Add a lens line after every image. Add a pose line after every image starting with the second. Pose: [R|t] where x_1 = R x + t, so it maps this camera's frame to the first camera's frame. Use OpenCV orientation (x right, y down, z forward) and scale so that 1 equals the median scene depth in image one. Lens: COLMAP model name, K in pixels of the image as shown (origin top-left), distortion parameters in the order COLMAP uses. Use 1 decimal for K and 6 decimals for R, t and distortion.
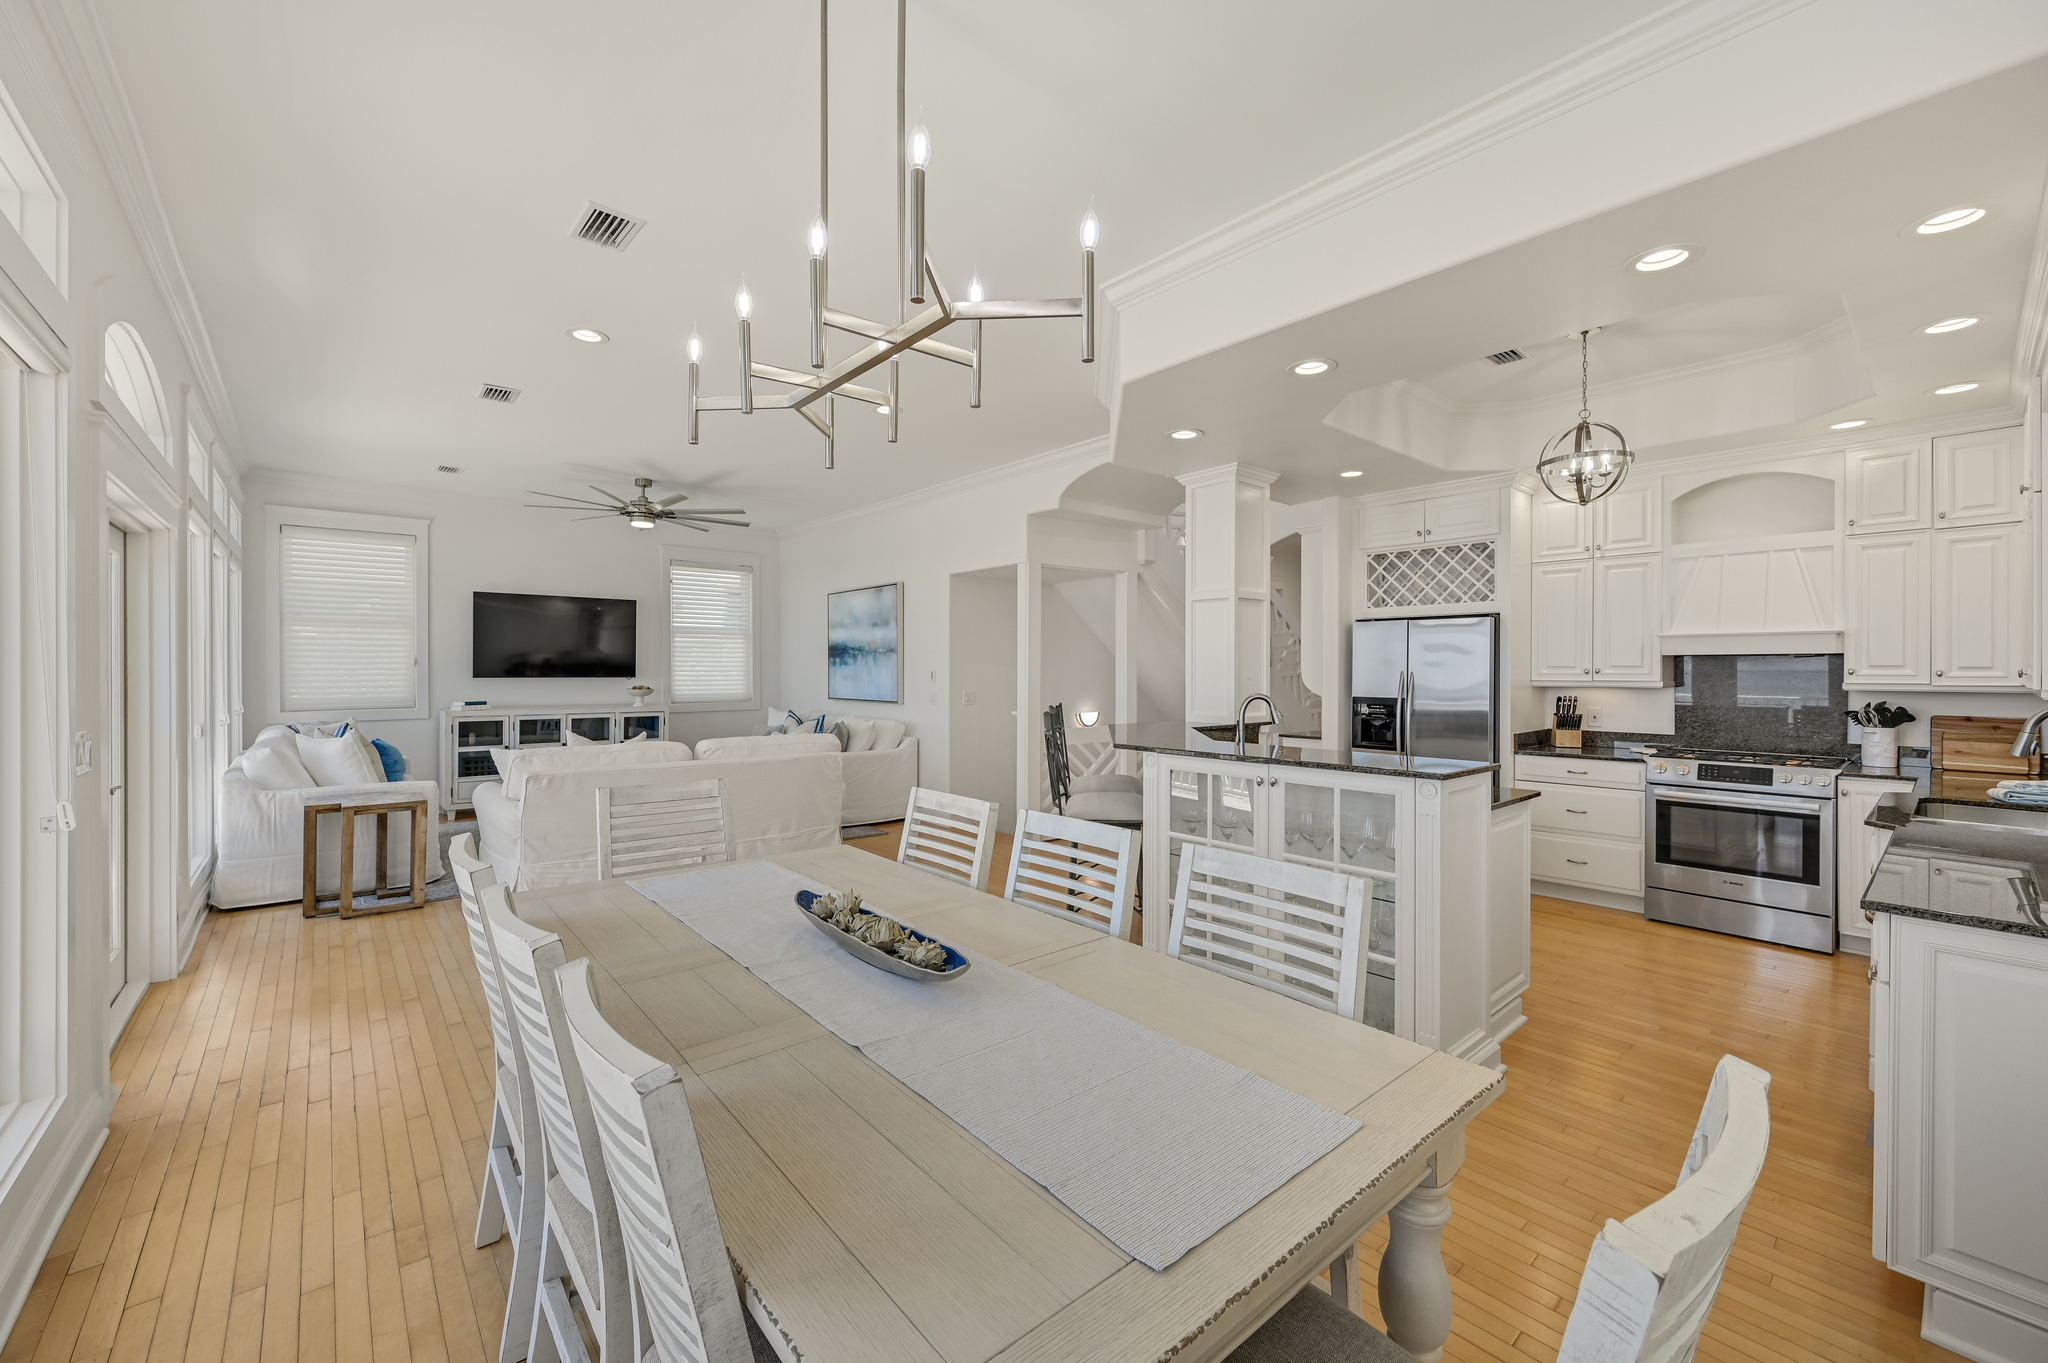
lens RADIAL K [[819.1, 0, 1024.1], [0, 819.1, 672.0], [0, 0, 1]] dist [0.002177, -0.001654]
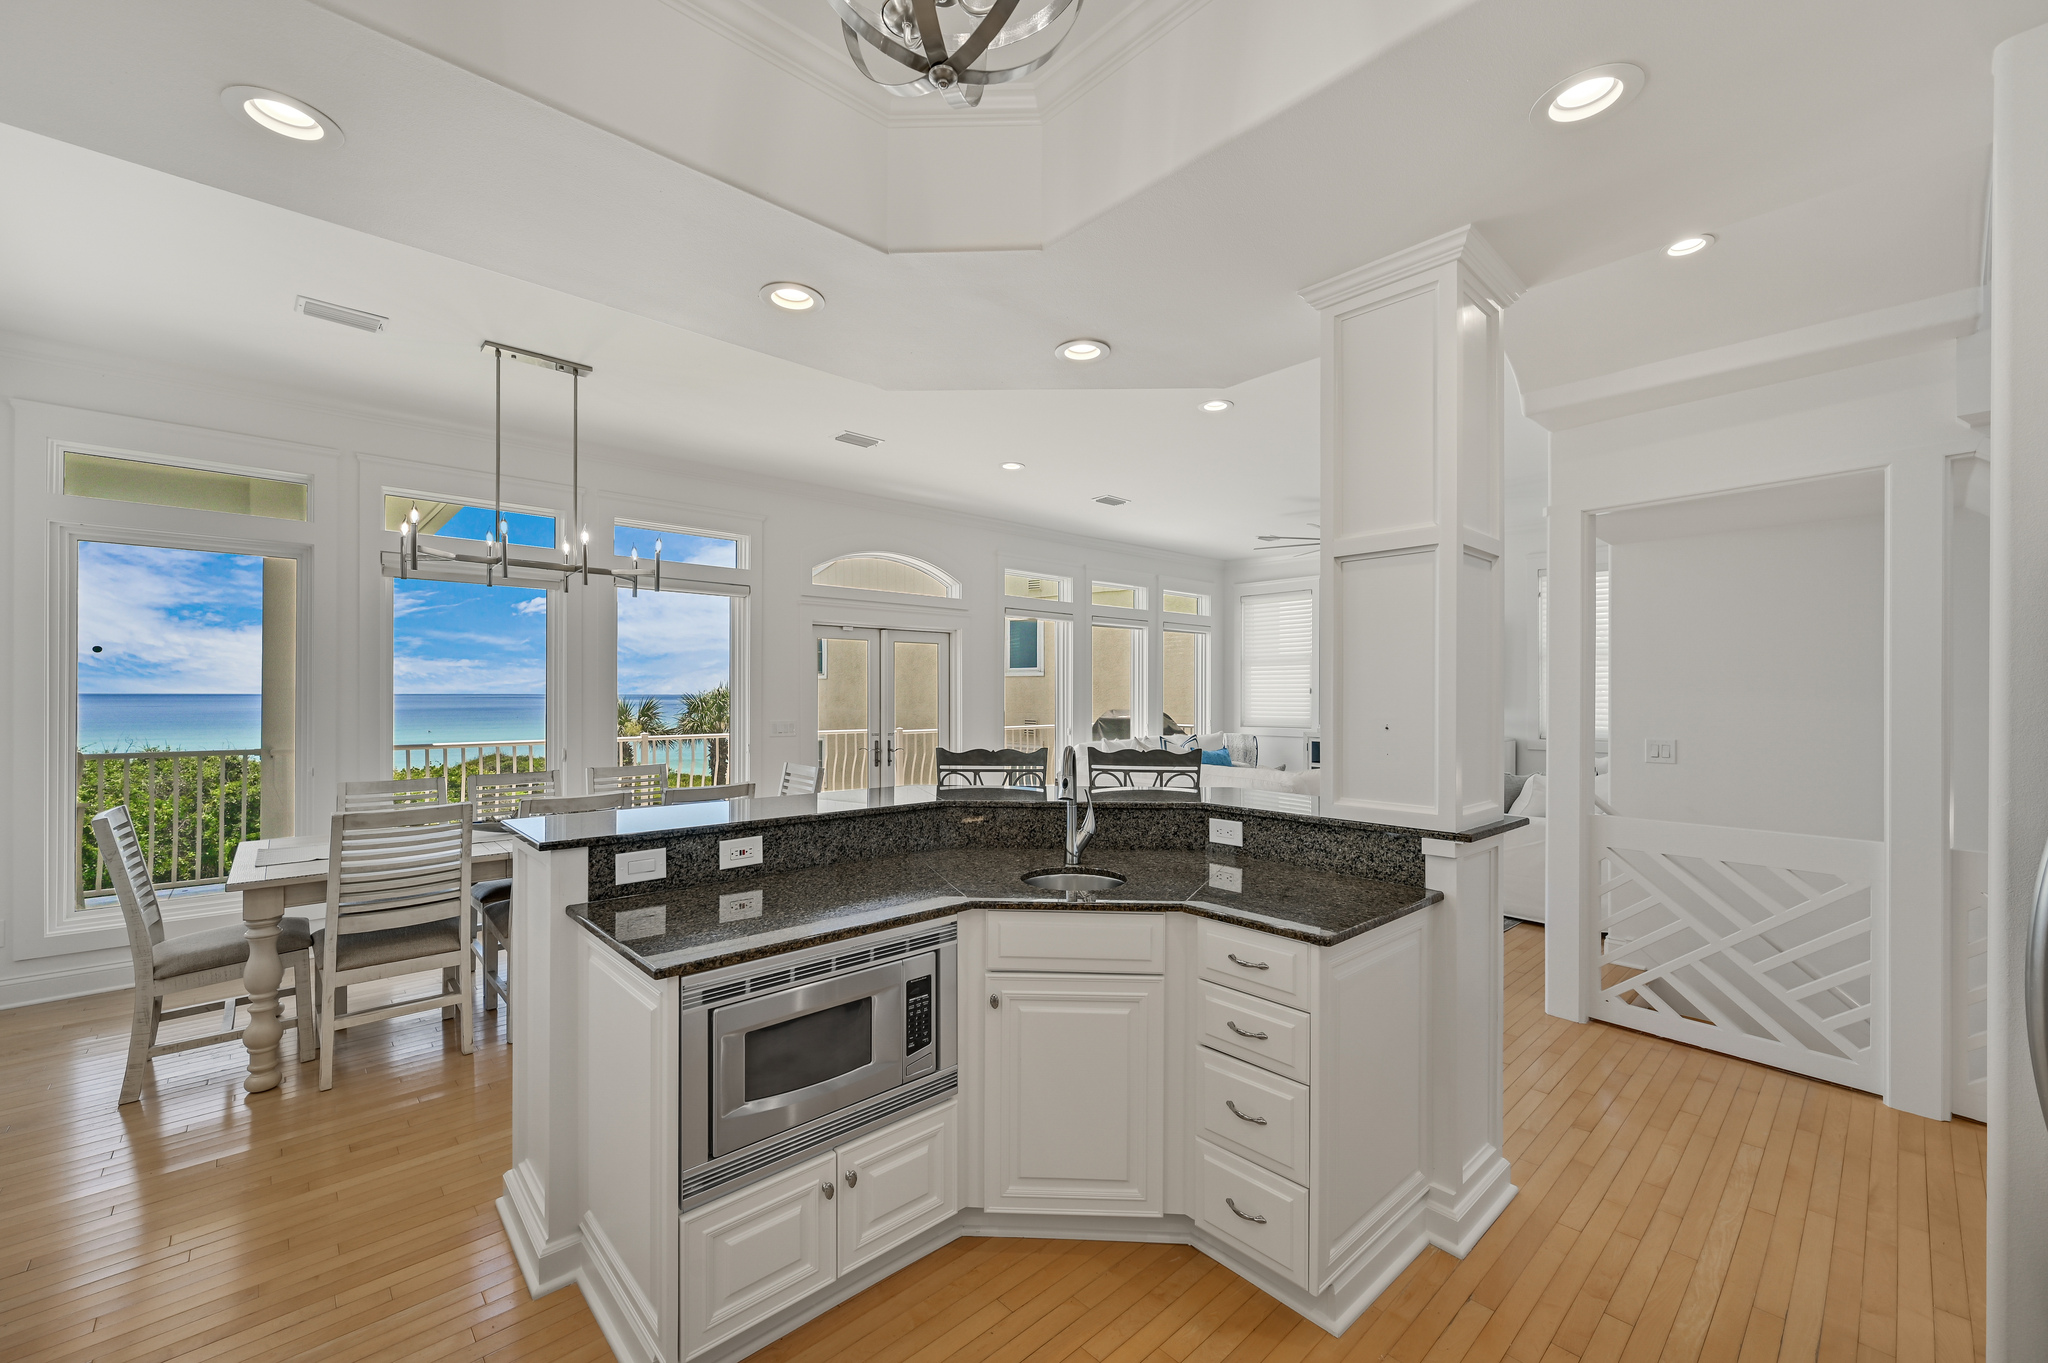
lens RADIAL K [[819.1, 0, 1016.6], [0, 819.1, 680.6], [0, 0, 1]] dist [0.002177, -0.001654]
pose [[0.030693, -0.014608, -0.999422, 0.695556], [-0.008753, 0.999851, -0.014883, -0.008895], [0.999491, 0.009205, 0.030560, 0.751534]]
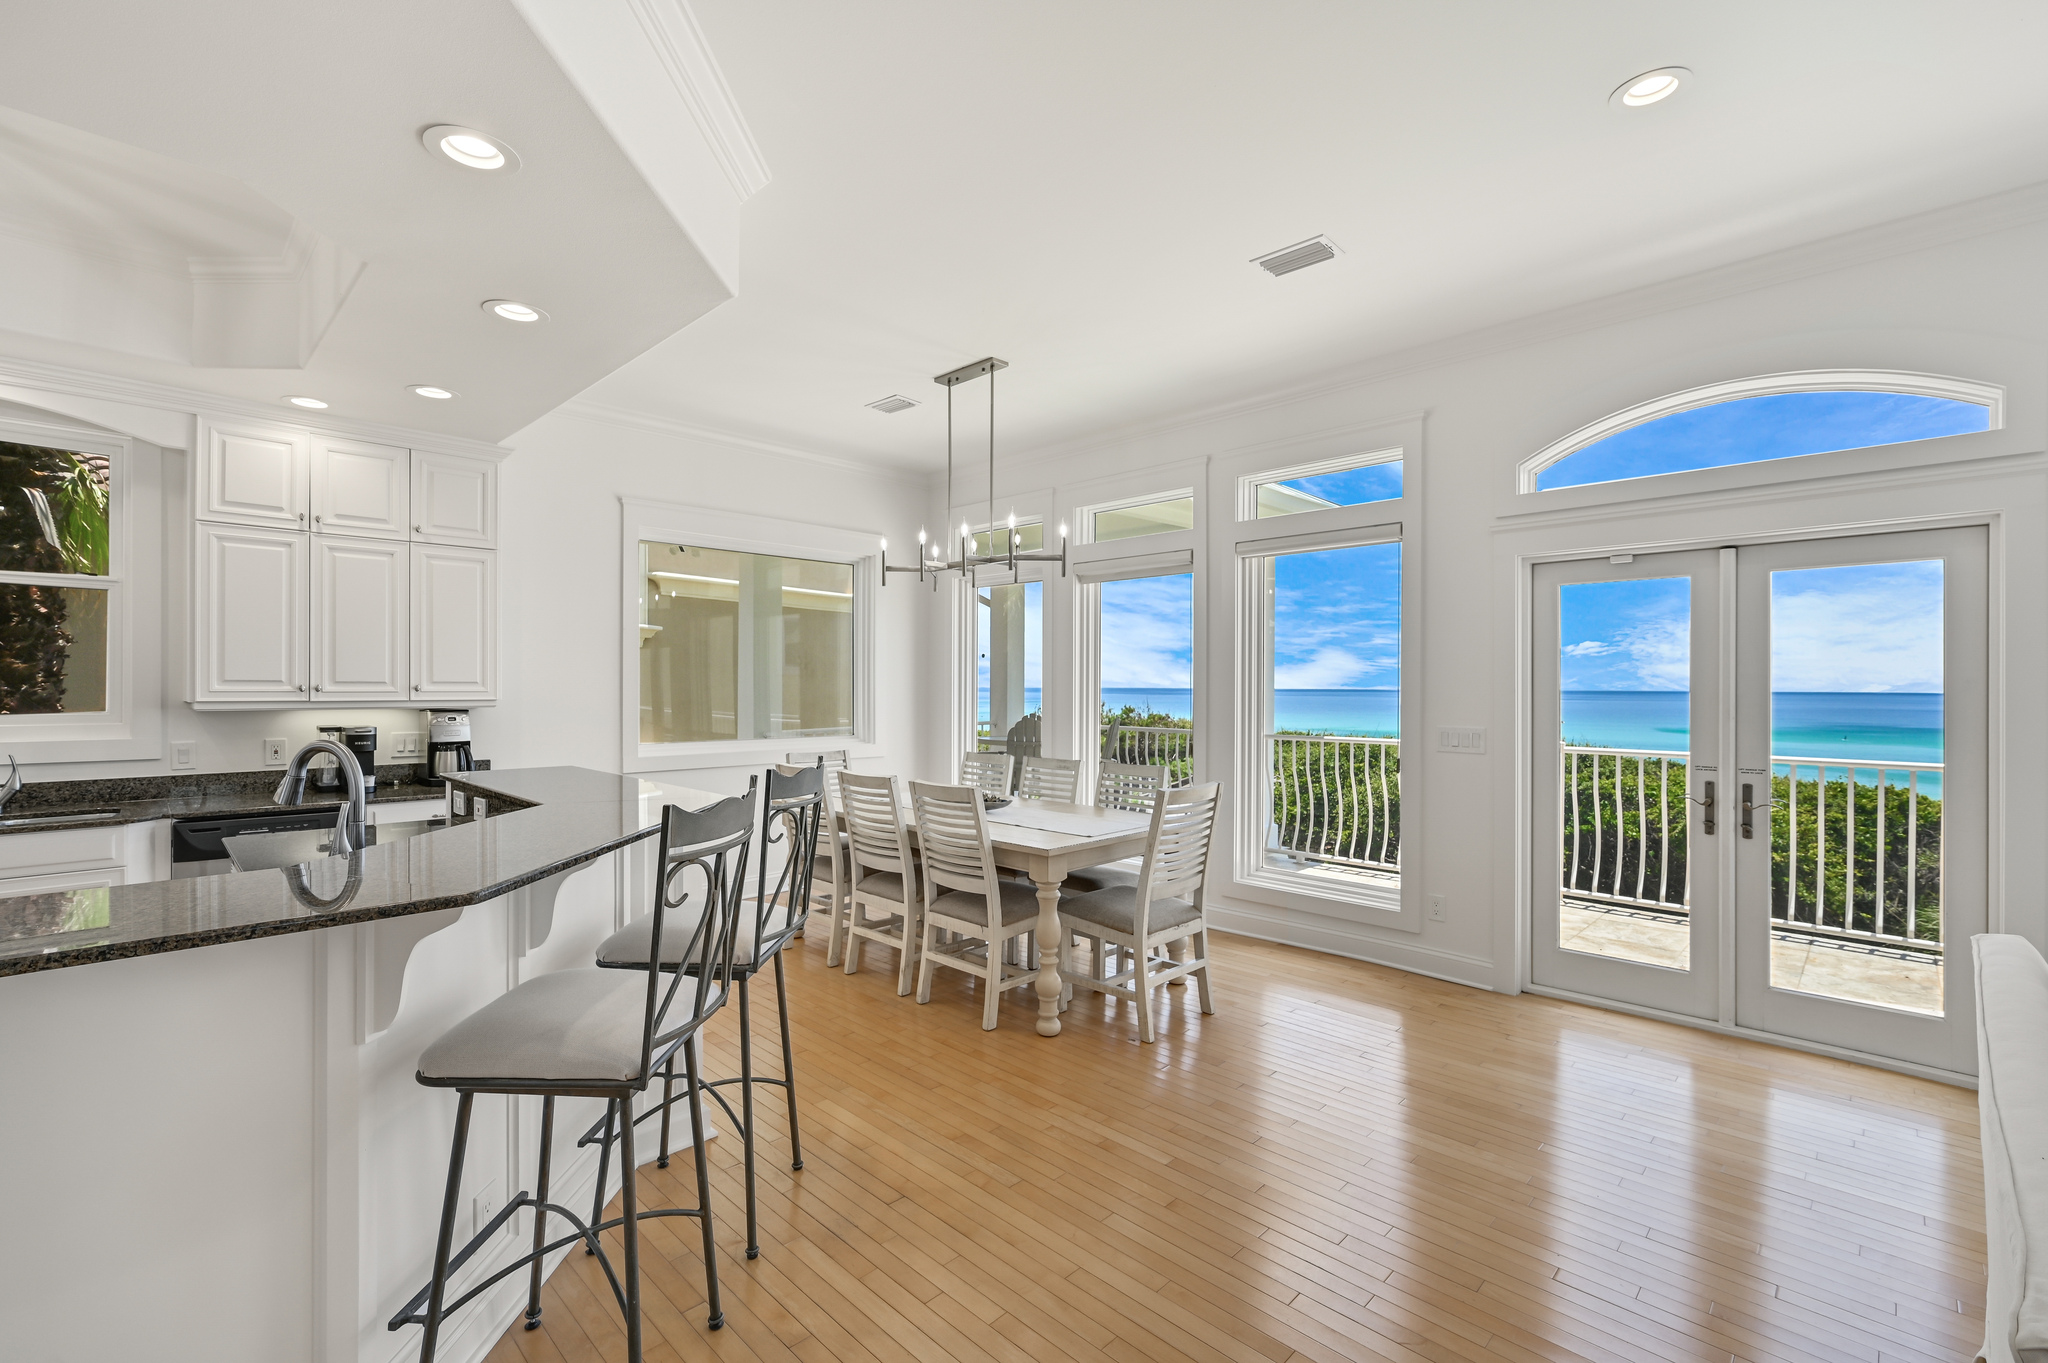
lens RADIAL K [[883.9, 0, 1027.1], [0, 883.9, 690.1], [0, 0, 1]] dist [-0.003032, 0.000397]
pose [[-0.996390, -0.003353, -0.084826, -0.047259], [-0.004084, 0.999956, 0.008439, -0.005000], [0.084794, 0.008755, -0.996360, 1.209261]]
